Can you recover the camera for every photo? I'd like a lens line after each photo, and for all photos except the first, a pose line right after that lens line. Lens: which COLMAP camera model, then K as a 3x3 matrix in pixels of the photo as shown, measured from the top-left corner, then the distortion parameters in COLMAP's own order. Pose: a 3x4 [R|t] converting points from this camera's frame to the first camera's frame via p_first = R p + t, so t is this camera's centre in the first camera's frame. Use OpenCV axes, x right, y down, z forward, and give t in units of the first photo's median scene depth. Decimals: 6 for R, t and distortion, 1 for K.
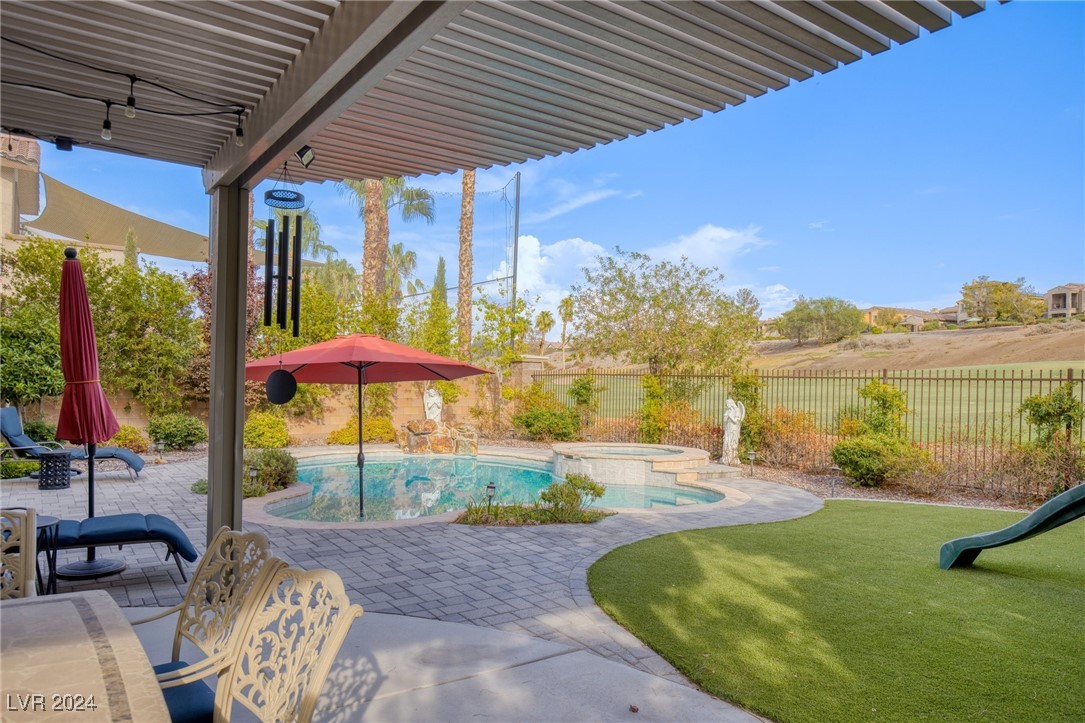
lens RADIAL K [[723.3, 0, 543.9], [0, 723.3, 370.3], [0, 0, 1]] dist [0.000044, 0.001580]
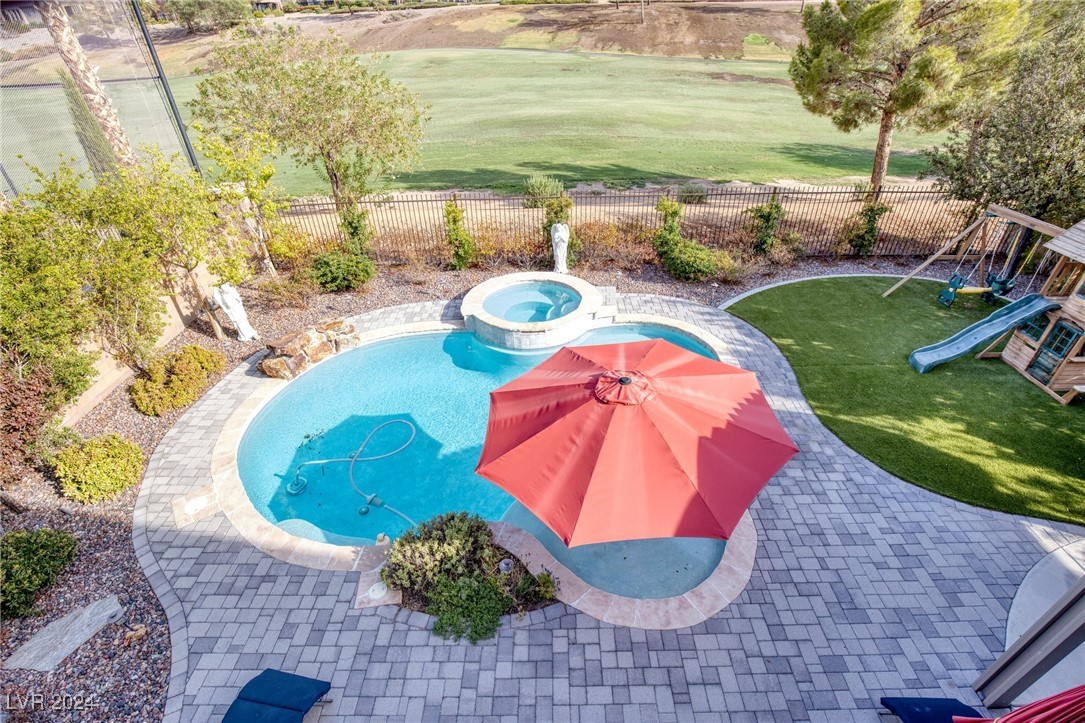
lens RADIAL K [[501.3, 0, 543.1], [0, 501.3, 373.8], [0, 0, 1]] dist [-0.036422, 0.005847]
pose [[0.588945, -0.484533, 0.646817, -0.063552], [0.026644, 0.811550, 0.583675, -0.037304], [-0.807734, -0.326519, 0.490868, 0.077525]]
